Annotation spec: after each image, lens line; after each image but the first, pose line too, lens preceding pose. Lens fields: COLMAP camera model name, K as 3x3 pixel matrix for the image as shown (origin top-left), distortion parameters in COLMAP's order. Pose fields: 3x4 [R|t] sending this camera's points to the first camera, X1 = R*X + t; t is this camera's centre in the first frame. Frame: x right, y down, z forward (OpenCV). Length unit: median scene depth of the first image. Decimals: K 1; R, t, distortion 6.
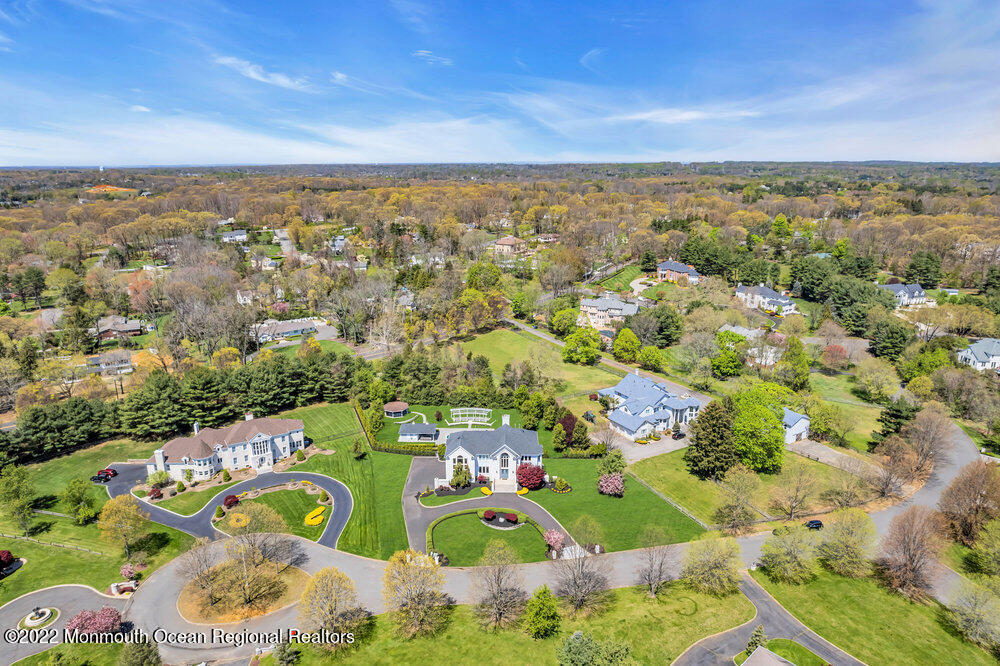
lens RADIAL K [[639.8, 0, 500.7], [0, 639.8, 327.8], [0, 0, 1]] dist [-0.069897, 0.062644]
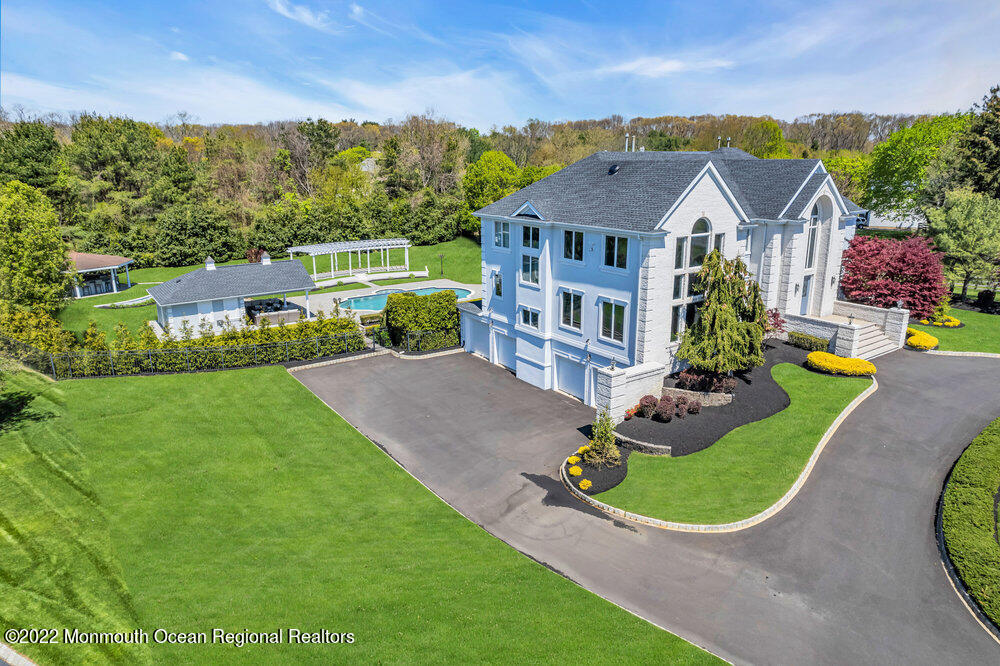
lens RADIAL K [[639.8, 0, 500.7], [0, 639.8, 327.8], [0, 0, 1]] dist [-0.069897, 0.062644]
pose [[0.806291, -0.148853, 0.572484, -0.213579], [0.152639, 0.987399, 0.041758, 0.202852], [-0.571486, 0.053714, 0.818852, 0.828176]]
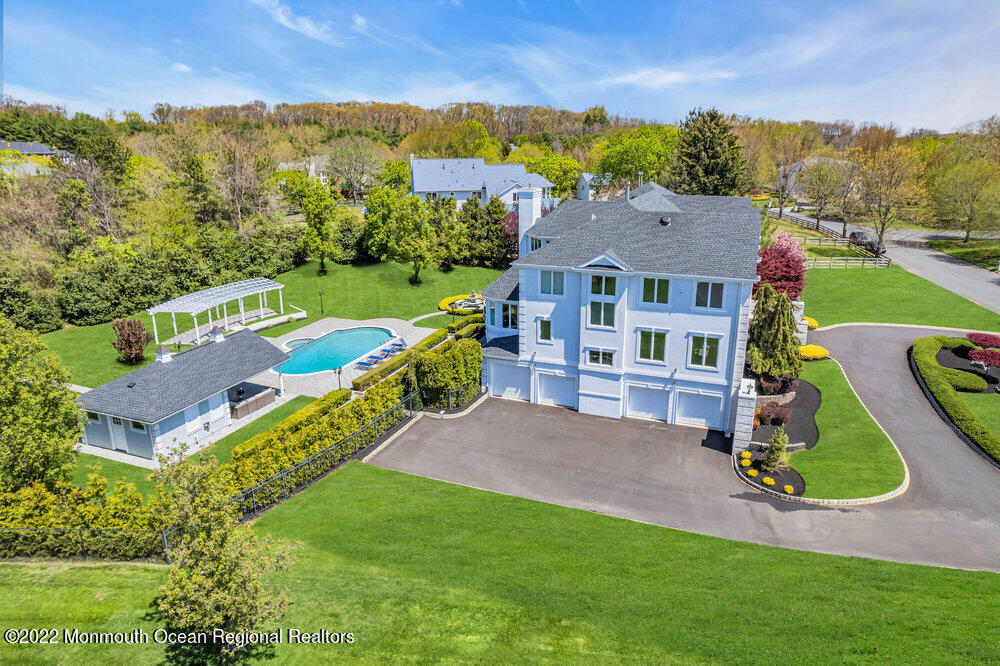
lens RADIAL K [[639.8, 0, 500.7], [0, 639.8, 327.8], [0, 0, 1]] dist [-0.069897, 0.062644]
pose [[0.354282, -0.265424, 0.896680, -0.302875], [0.246499, 0.951468, 0.184249, 0.147320], [-0.902066, 0.155755, 0.402514, 0.935265]]
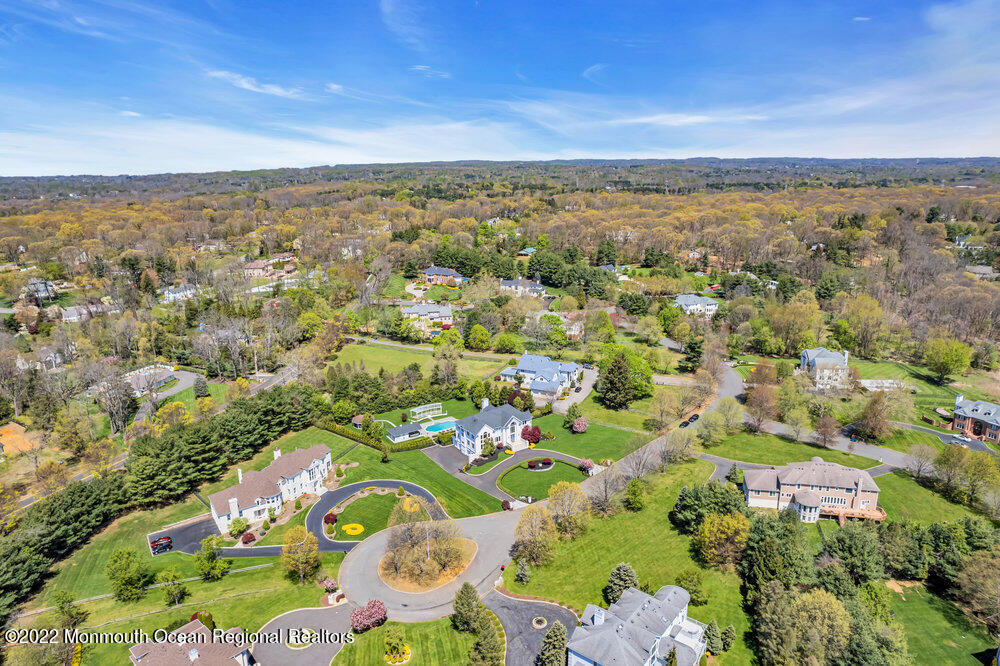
lens RADIAL K [[639.8, 0, 500.7], [0, 639.8, 327.8], [0, 0, 1]] dist [-0.069897, 0.062644]
pose [[0.830969, -0.154405, 0.534461, -0.664148], [0.157055, 0.986743, 0.040884, -0.055964], [-0.533689, 0.049967, 0.844204, -0.127294]]
